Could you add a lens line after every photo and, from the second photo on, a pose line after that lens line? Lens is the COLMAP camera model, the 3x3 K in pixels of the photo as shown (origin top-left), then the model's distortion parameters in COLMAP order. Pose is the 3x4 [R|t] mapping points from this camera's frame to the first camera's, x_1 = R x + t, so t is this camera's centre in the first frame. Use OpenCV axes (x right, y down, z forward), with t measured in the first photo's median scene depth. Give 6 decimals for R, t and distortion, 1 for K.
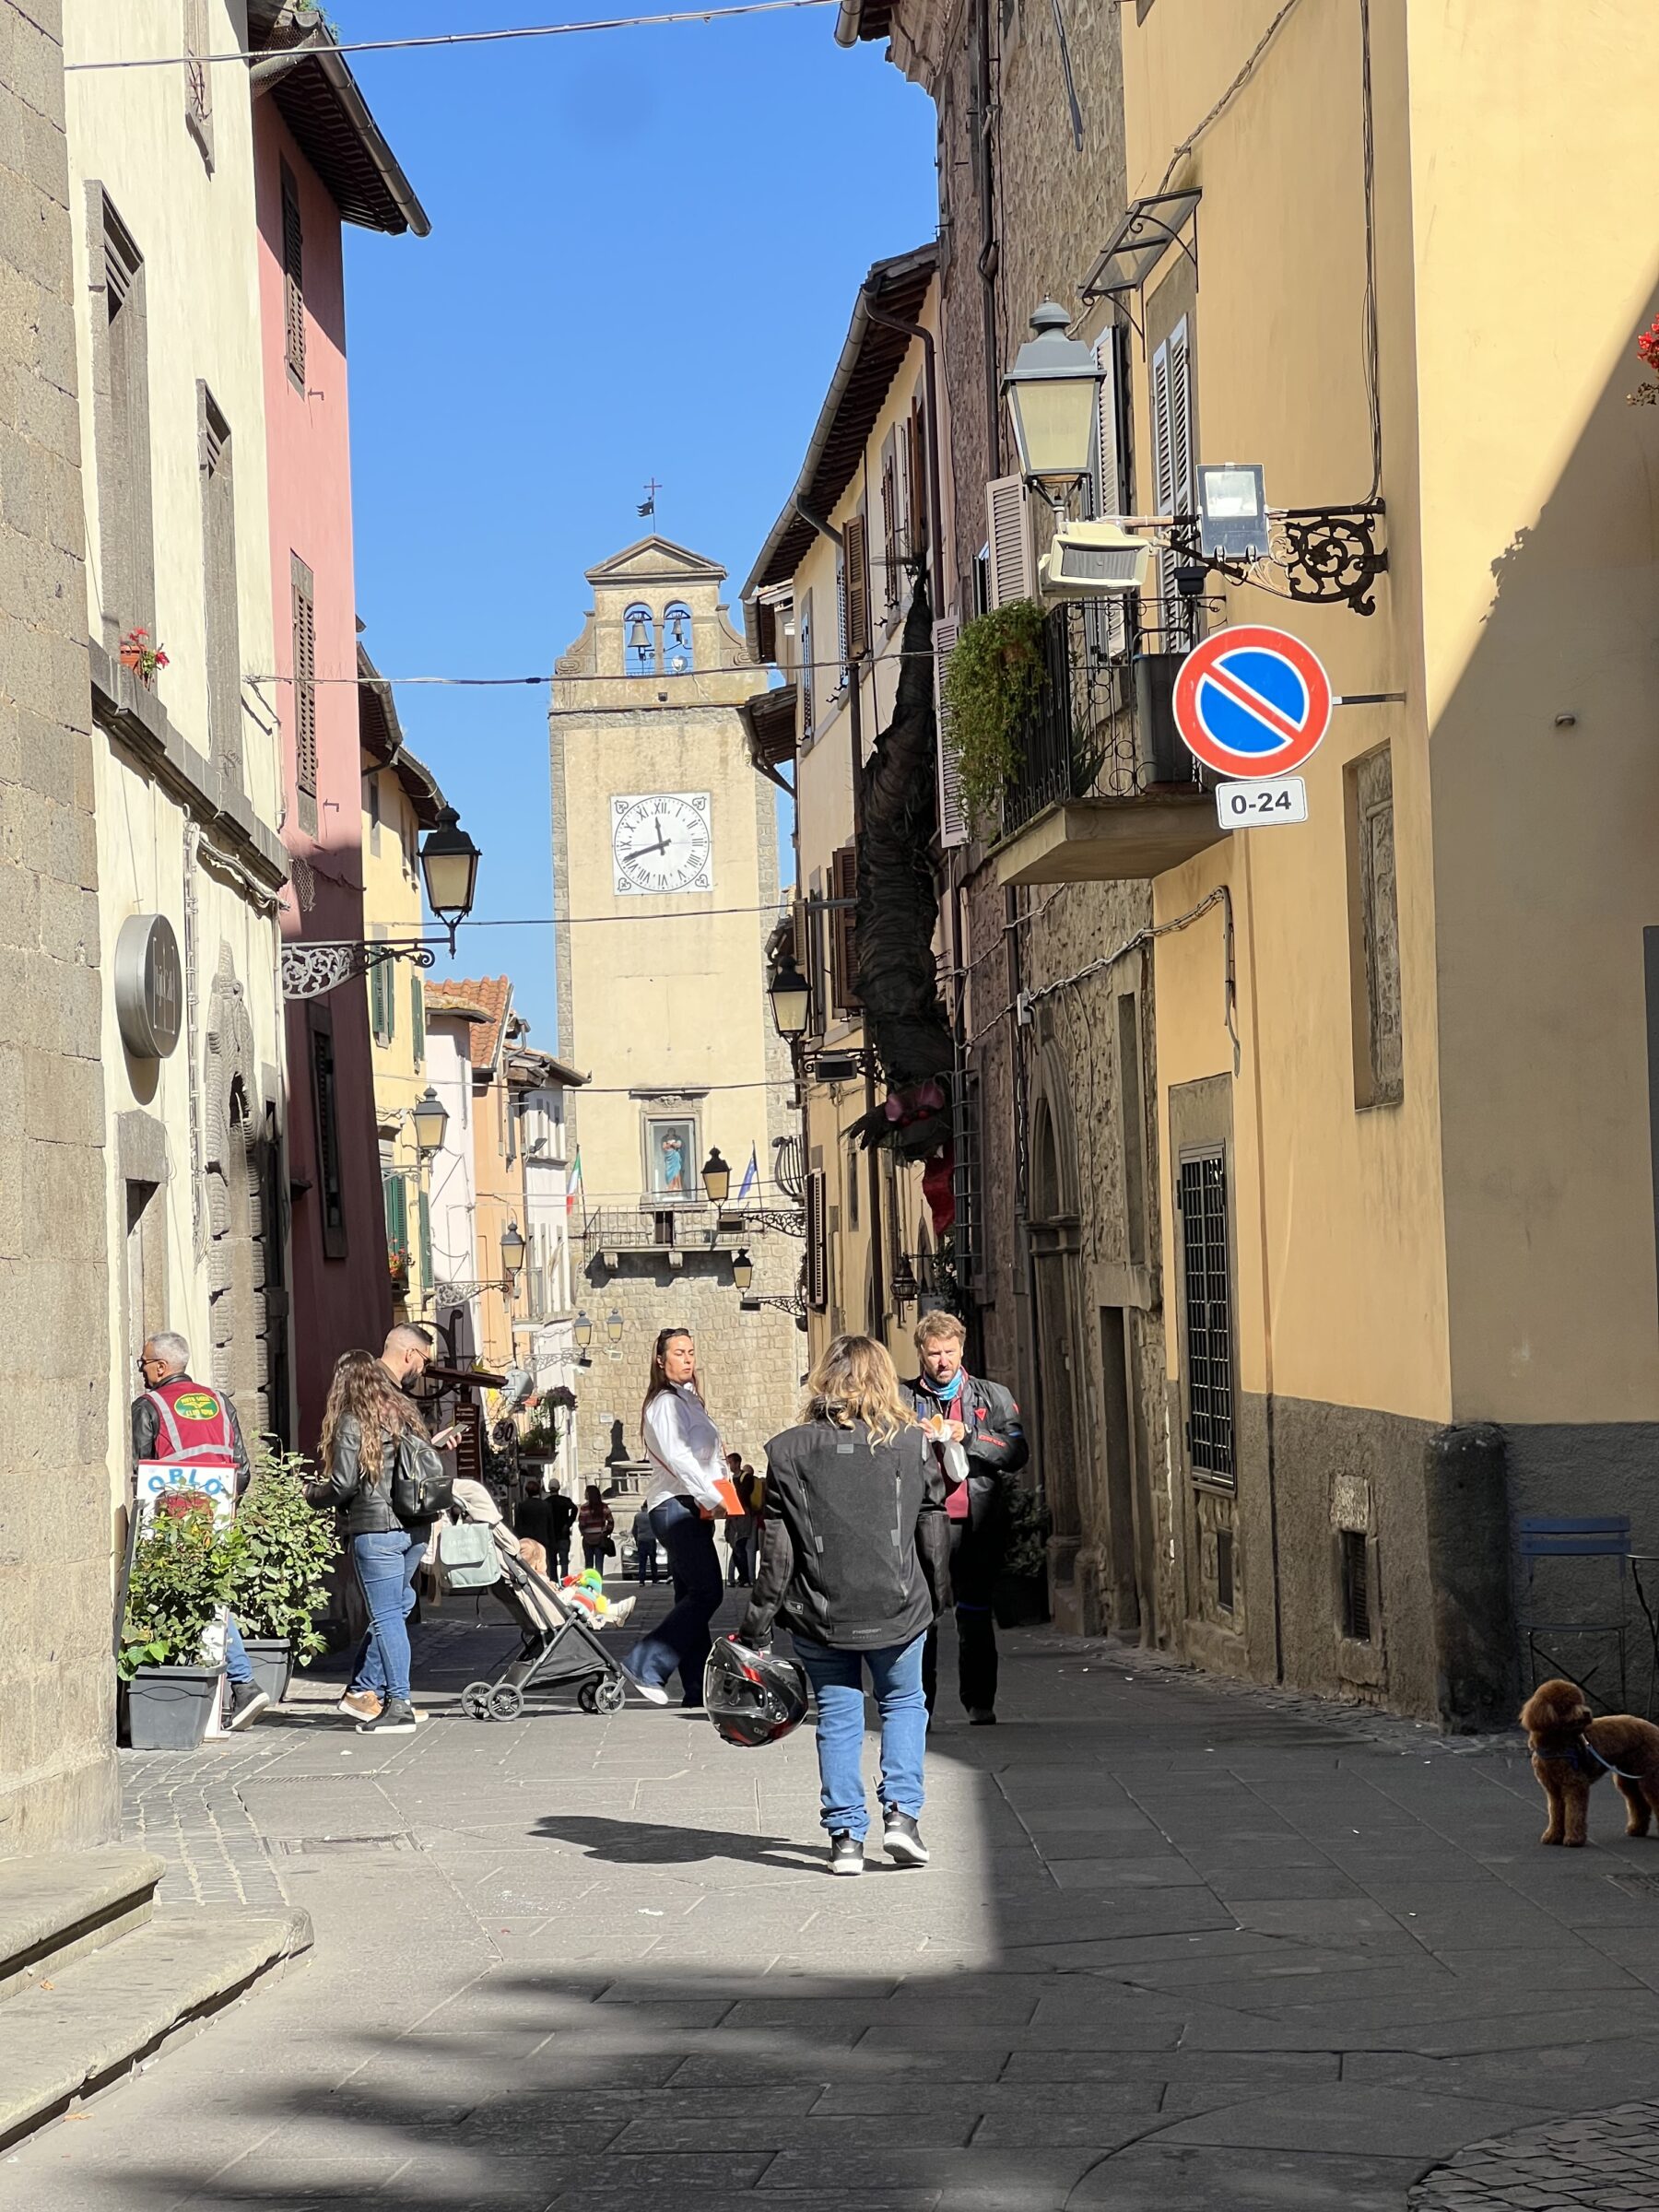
lens RADIAL K [[4990.4, 0, 829.5], [0, 4990.4, 1106.0], [0, 0, 1]] dist [-0.054826, -0.202559]
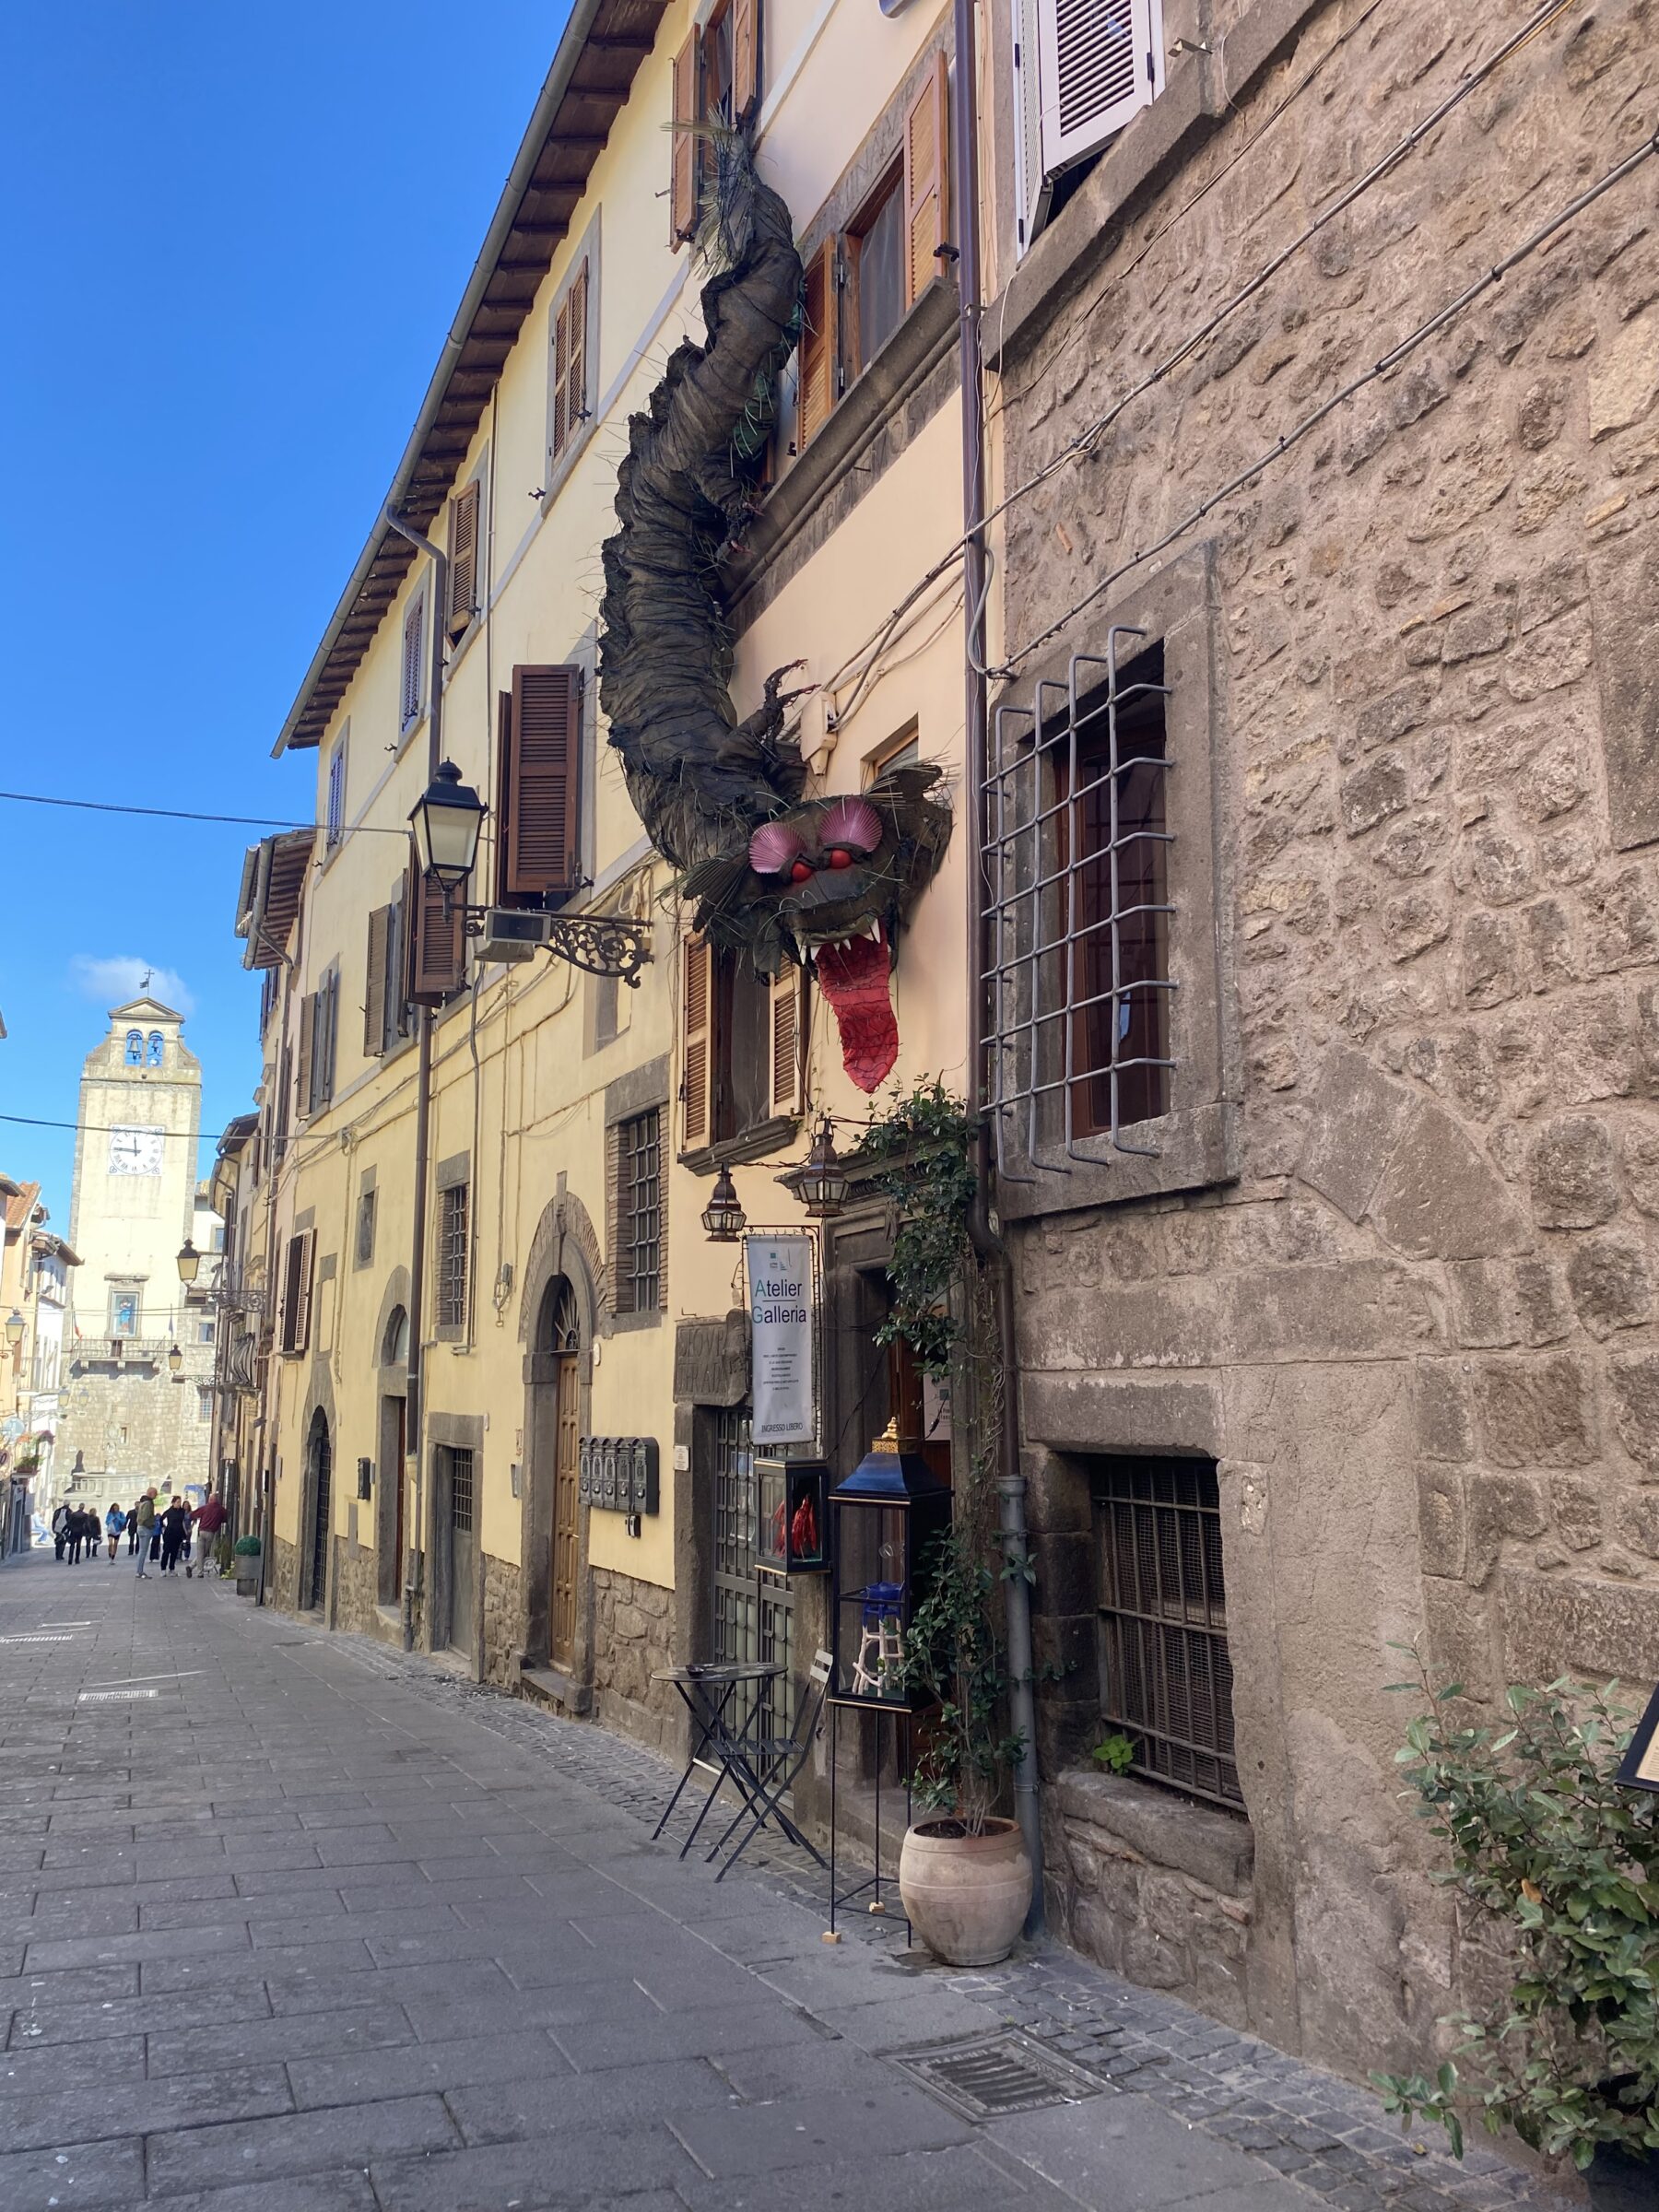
lens RADIAL K [[1701.3, 0, 829.5], [0, 1701.3, 1106.0], [0, 0, 1]] dist [0.004095, 0.001884]
pose [[0.933358, 0.092673, 0.346777, -0.014957], [-0.043135, 0.988054, -0.147949, 0.019892], [-0.356346, 0.123131, 0.926205, 0.327595]]
